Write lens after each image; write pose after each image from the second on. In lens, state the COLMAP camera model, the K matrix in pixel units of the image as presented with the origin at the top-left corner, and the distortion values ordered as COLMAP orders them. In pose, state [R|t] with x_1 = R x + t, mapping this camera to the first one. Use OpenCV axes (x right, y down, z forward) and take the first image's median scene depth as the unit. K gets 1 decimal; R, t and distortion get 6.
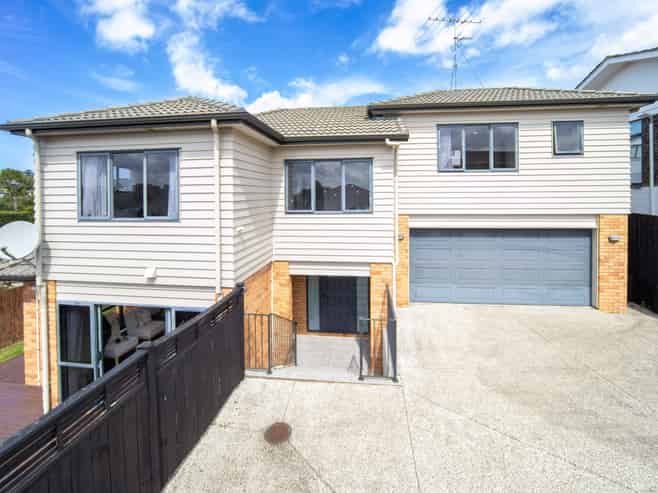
lens RADIAL K [[295.2, 0, 330.0], [0, 295.2, 202.3], [0, 0, 1]] dist [-0.012098, 0.000842]
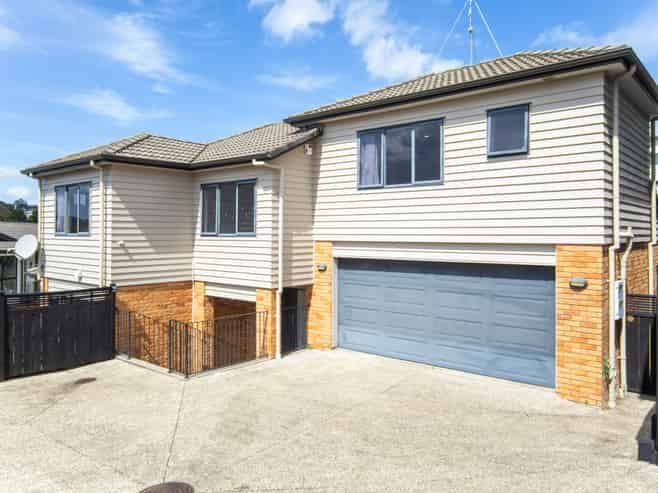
lens RADIAL K [[488.2, 0, 328.8], [0, 488.2, 233.5], [0, 0, 1]] dist [0.036697, 0.002154]
pose [[0.831348, 0.007964, -0.555695, 1.116584], [-0.020805, 0.999642, -0.016799, 0.046628], [0.555362, 0.025527, 0.831217, -0.181814]]
